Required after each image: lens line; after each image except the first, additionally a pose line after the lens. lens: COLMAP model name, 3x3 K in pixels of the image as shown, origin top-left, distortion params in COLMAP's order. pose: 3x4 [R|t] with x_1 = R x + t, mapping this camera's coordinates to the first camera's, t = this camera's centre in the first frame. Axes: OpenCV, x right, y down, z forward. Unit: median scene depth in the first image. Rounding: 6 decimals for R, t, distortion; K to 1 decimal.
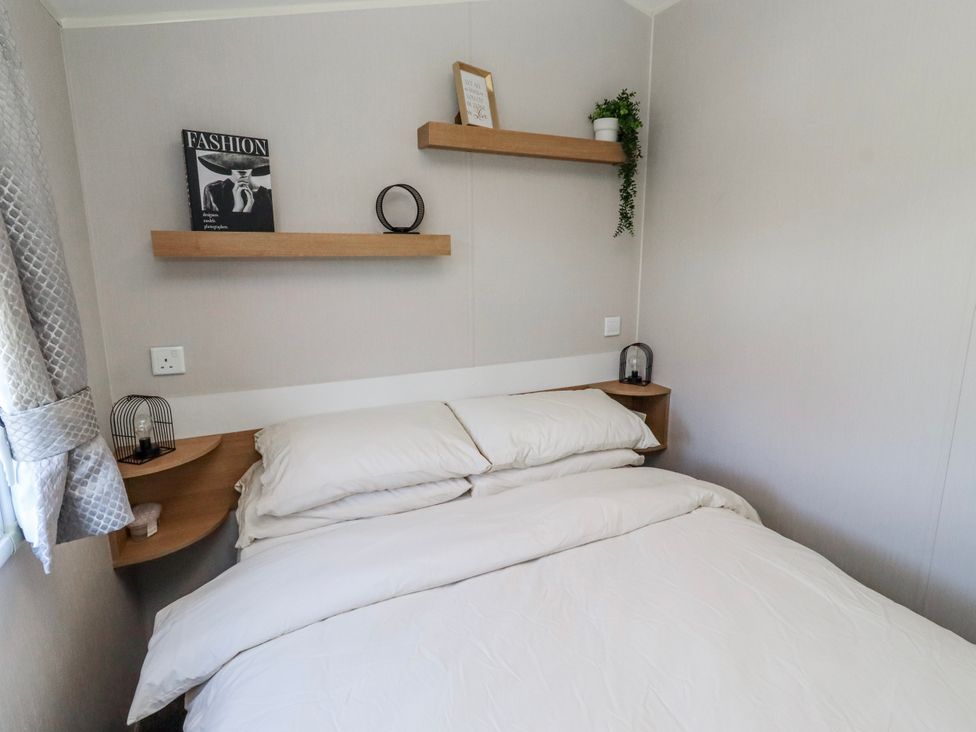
lens RADIAL K [[508.0, 0, 497.3], [0, 508.0, 346.8], [0, 0, 1]] dist [0.006286, -0.001395]
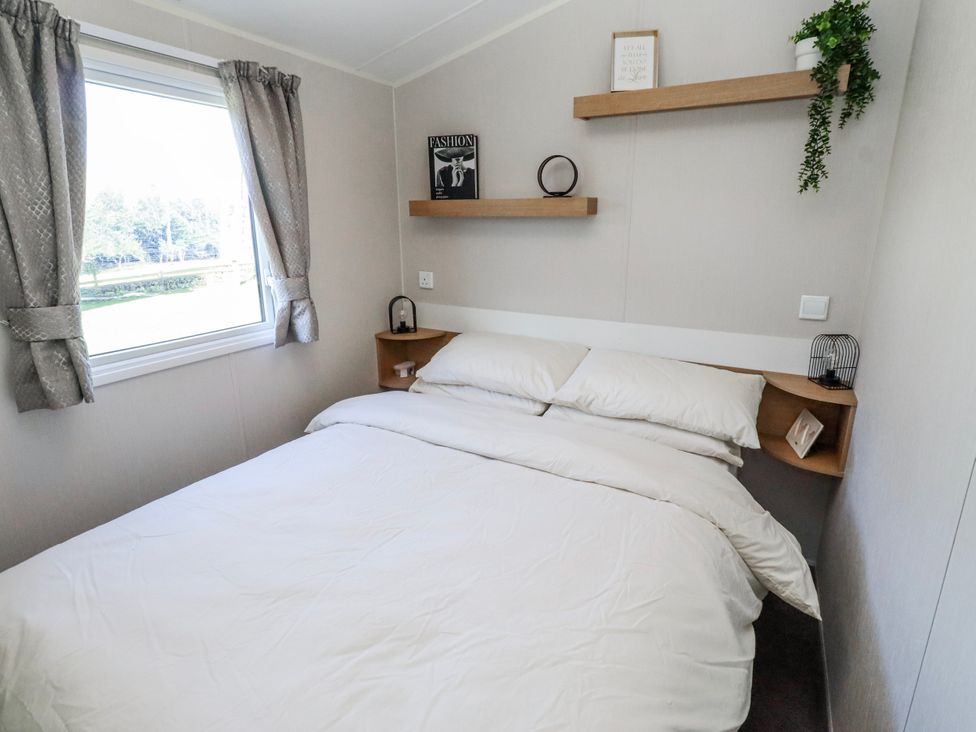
lens RADIAL K [[508.0, 0, 497.3], [0, 508.0, 346.8], [0, 0, 1]] dist [0.006286, -0.001395]
pose [[0.585421, 0.204705, -0.784460, 0.845281], [-0.146163, 0.978393, 0.146235, -0.036342], [0.797445, 0.029050, 0.602692, 0.197930]]
